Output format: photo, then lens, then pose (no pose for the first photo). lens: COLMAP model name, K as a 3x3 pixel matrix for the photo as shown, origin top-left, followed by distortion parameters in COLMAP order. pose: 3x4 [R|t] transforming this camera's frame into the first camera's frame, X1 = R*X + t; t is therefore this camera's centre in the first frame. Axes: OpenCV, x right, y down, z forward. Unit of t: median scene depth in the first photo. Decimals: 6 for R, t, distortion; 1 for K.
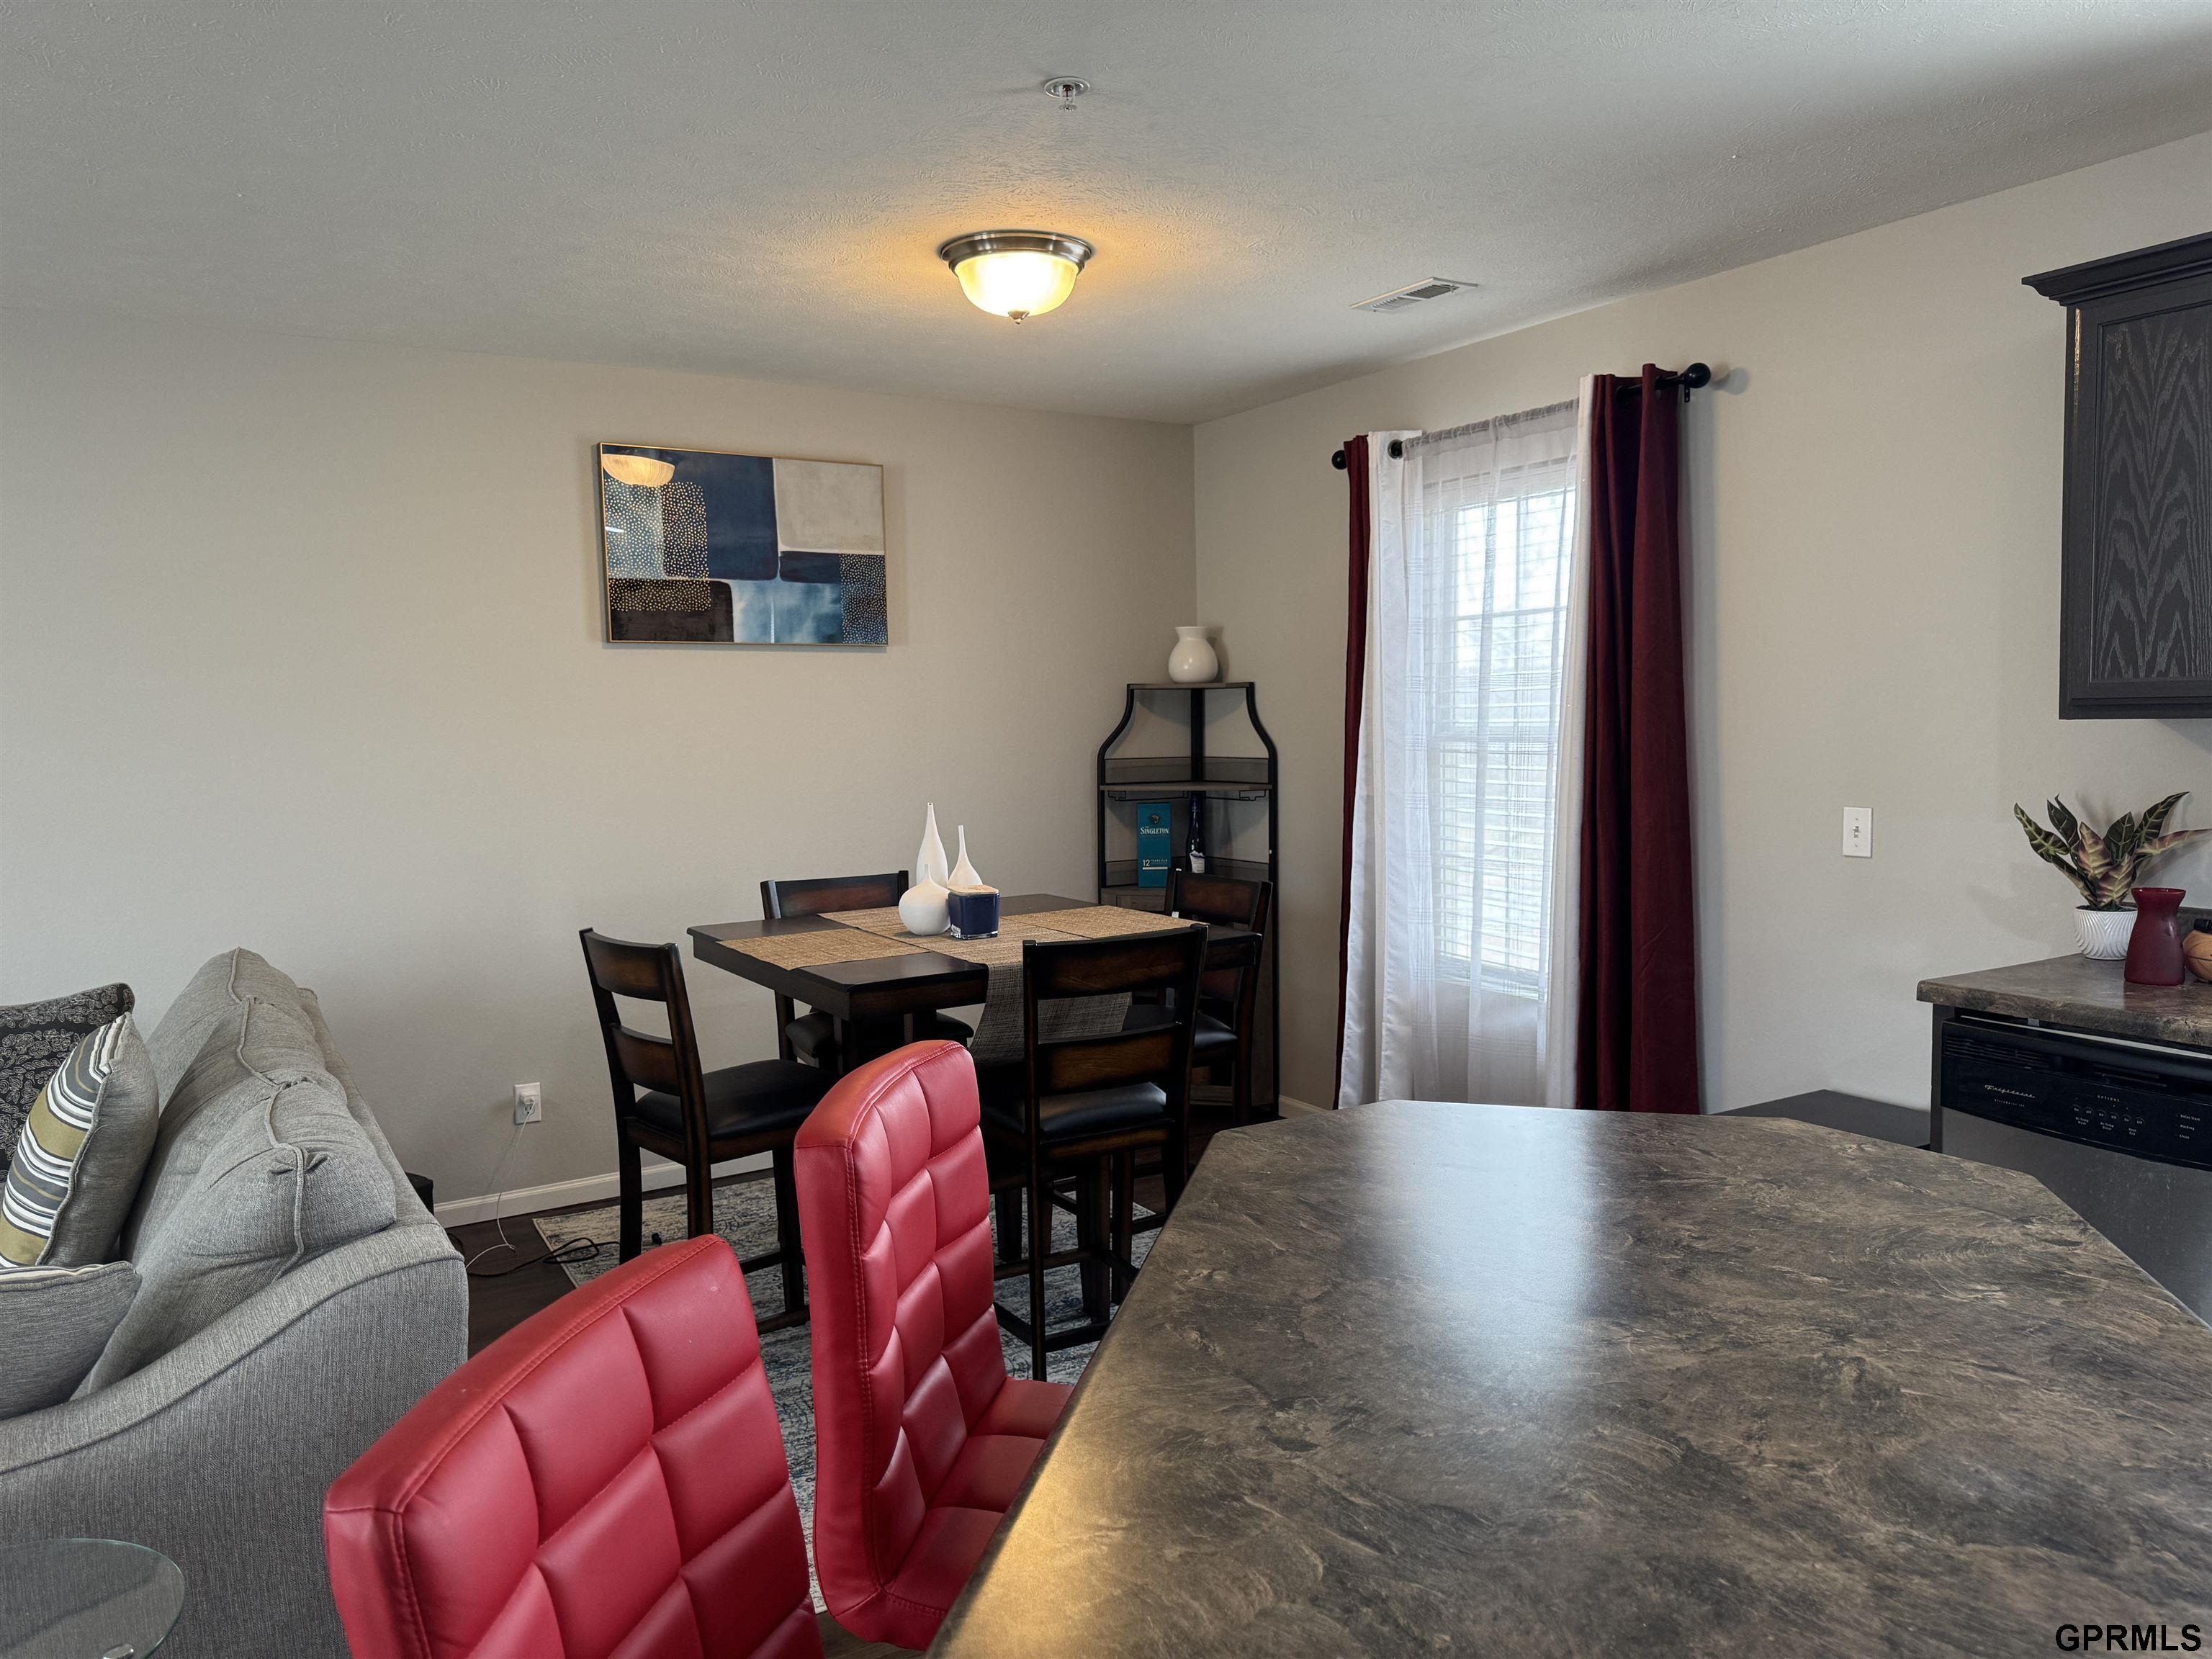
lens RADIAL K [[1552.9, 0, 1108.6], [0, 1552.9, 841.3], [0, 0, 1]] dist [0.040401, -0.046808]
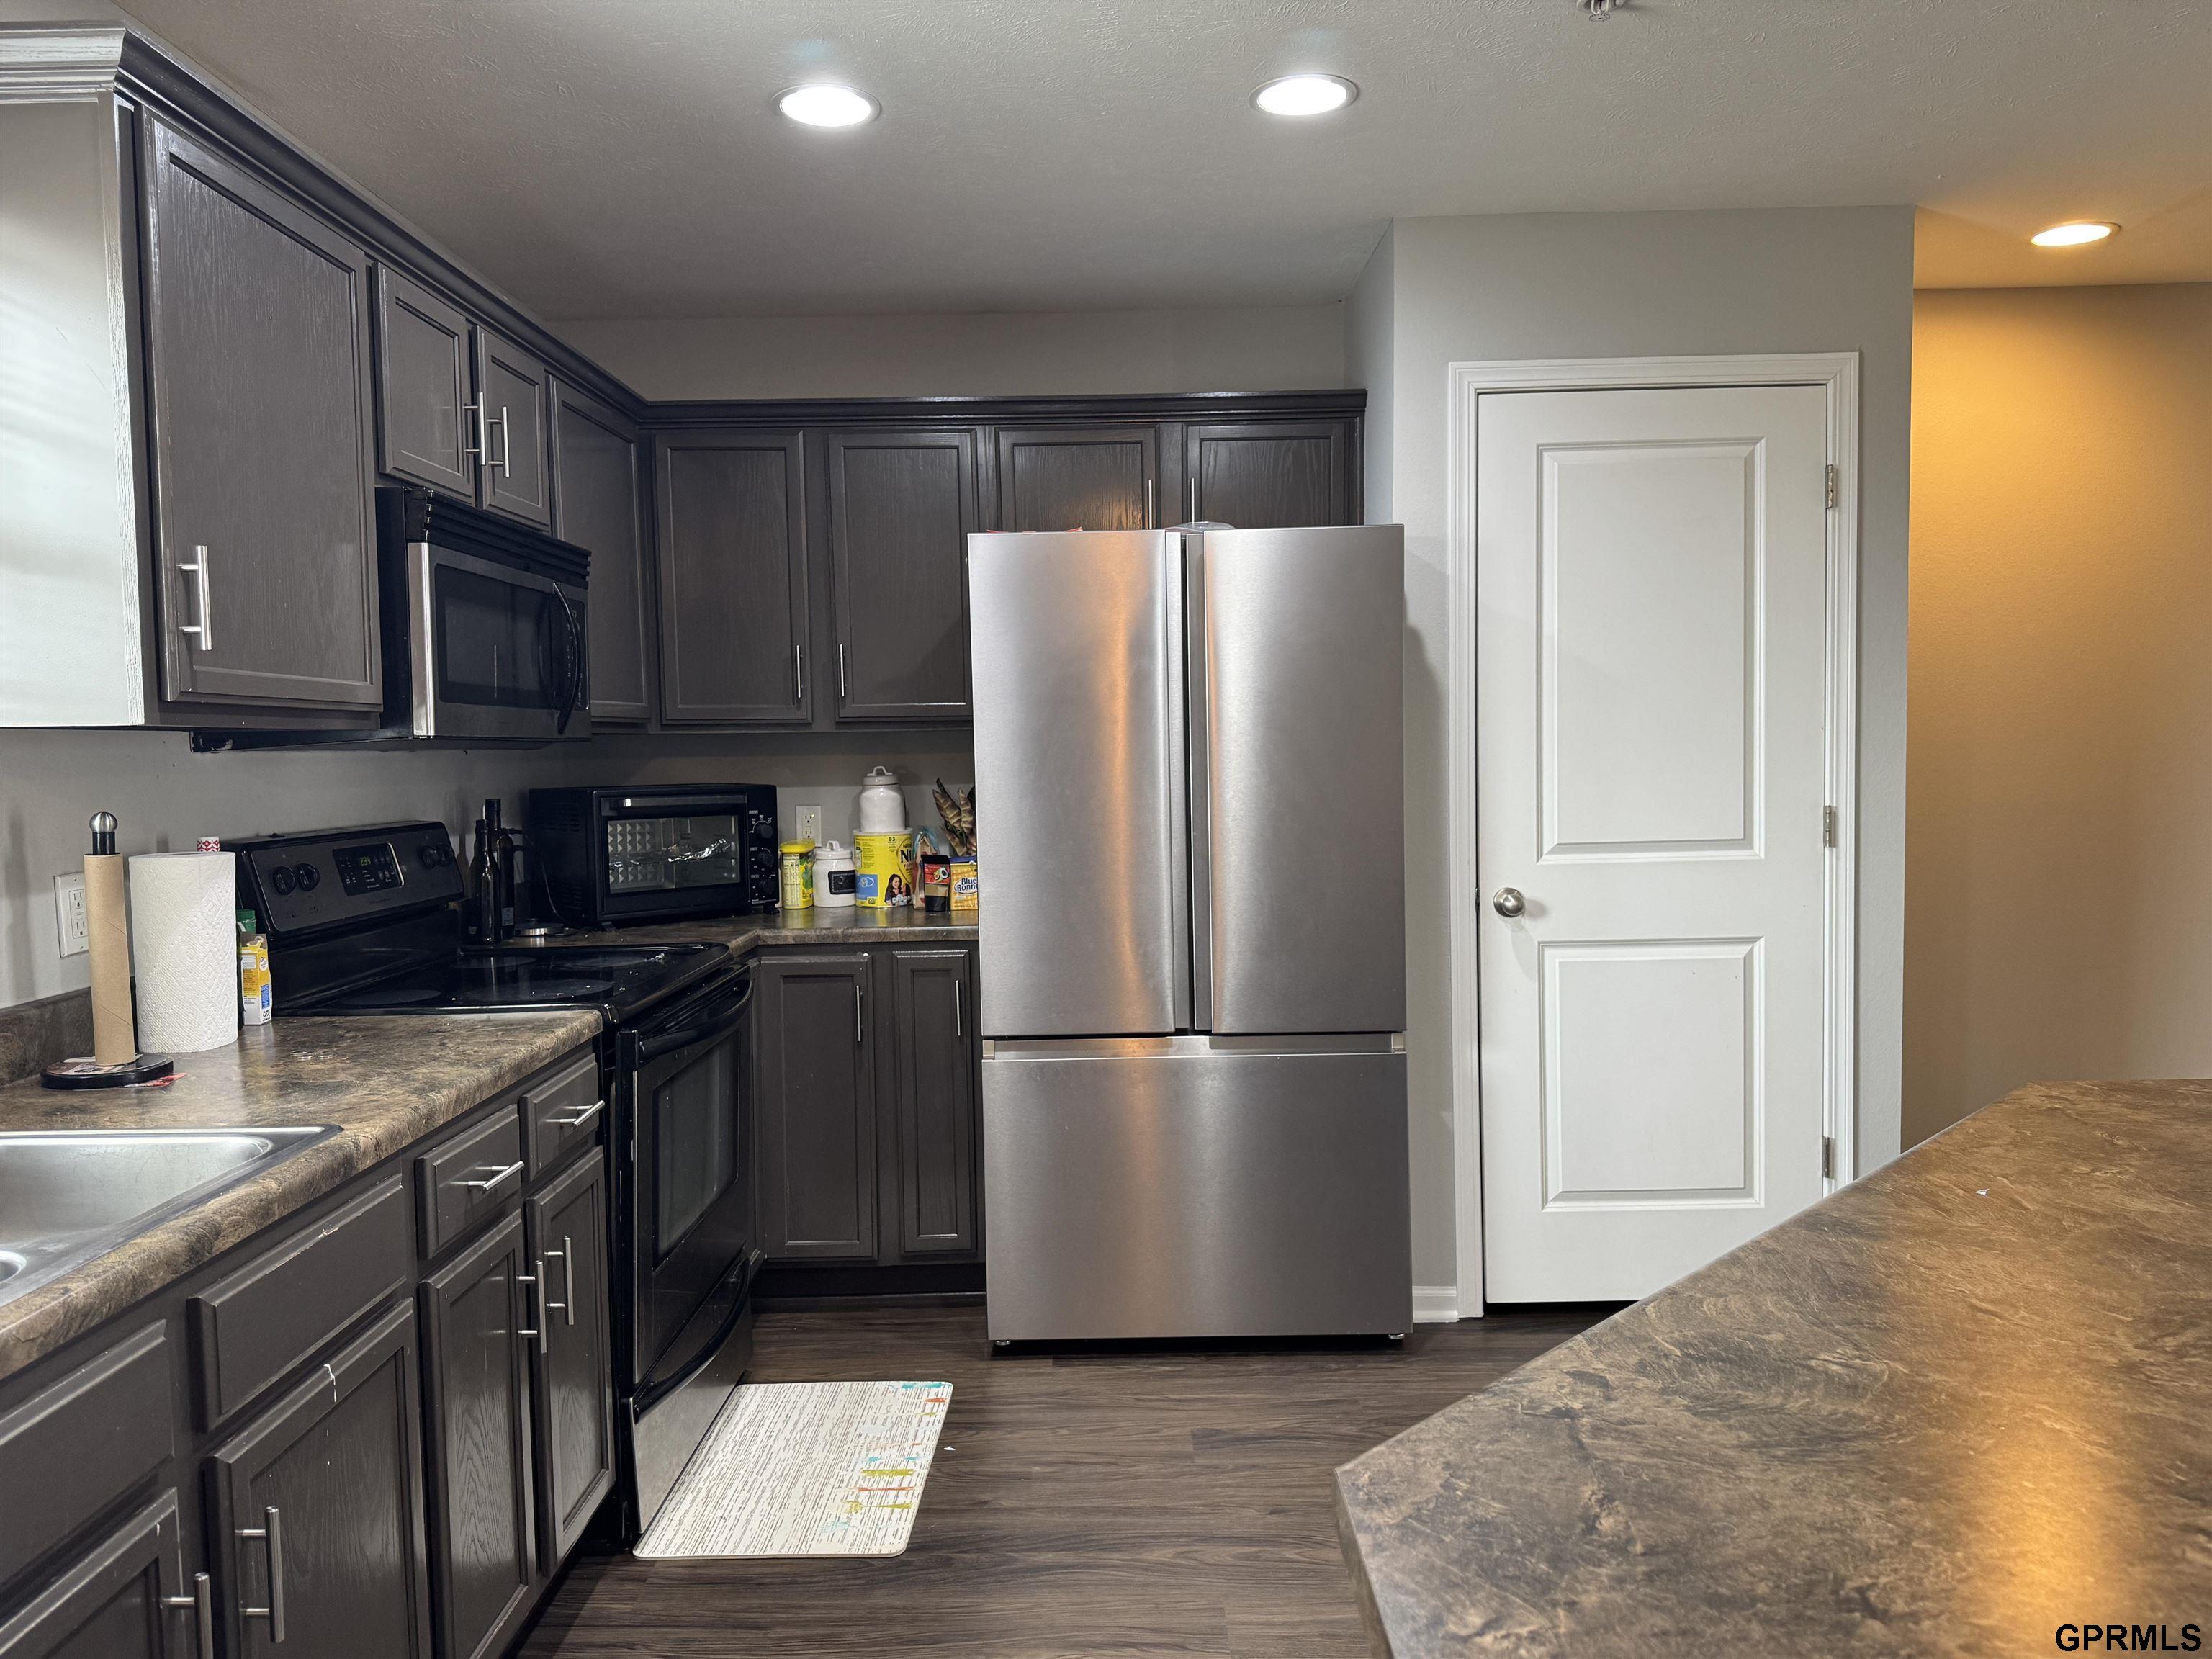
lens RADIAL K [[1552.9, 0, 1108.6], [0, 1552.9, 841.3], [0, 0, 1]] dist [0.040401, -0.046808]
pose [[-0.847202, 0.001761, 0.531268, 0.374073], [0.076689, 0.989927, 0.119013, -0.073170], [-0.525707, 0.141570, -0.838803, 1.488929]]
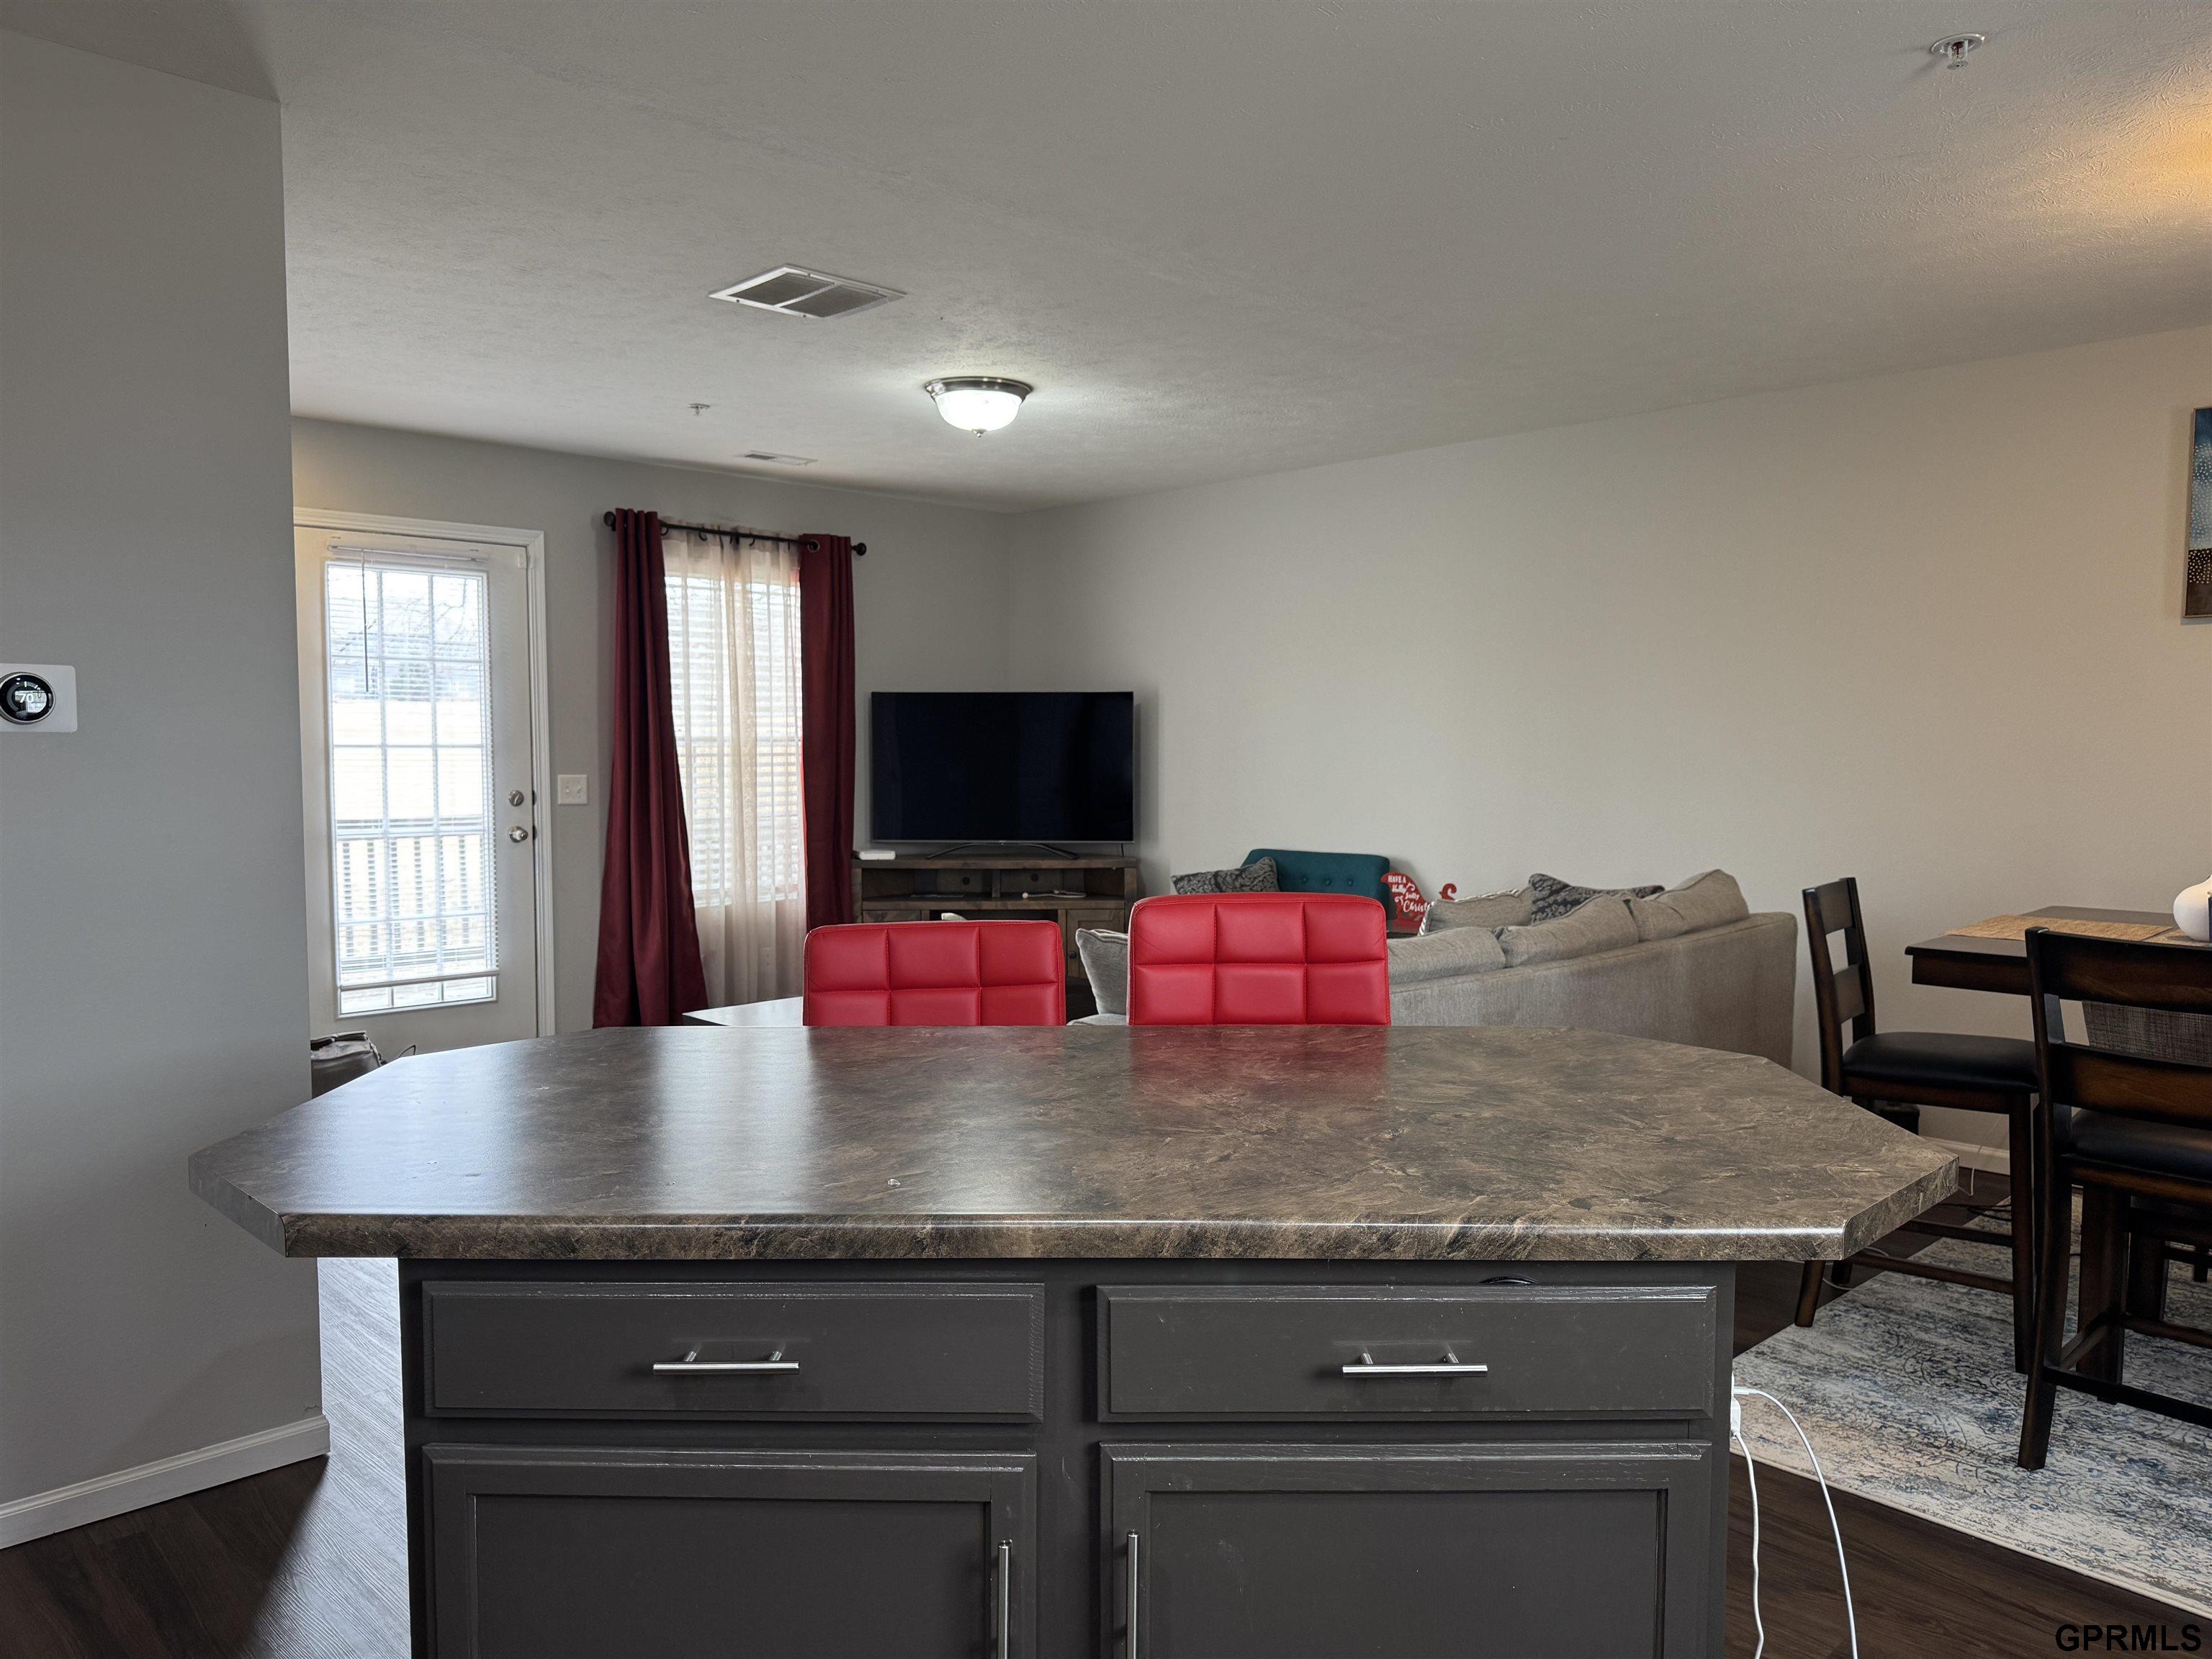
lens RADIAL K [[1552.9, 0, 1108.6], [0, 1552.9, 841.3], [0, 0, 1]] dist [0.040401, -0.046808]
pose [[0.213663, 0.087495, -0.972981, 1.304186], [-0.086247, 0.993782, 0.070425, -0.006560], [0.973093, 0.068870, 0.219881, 0.440137]]
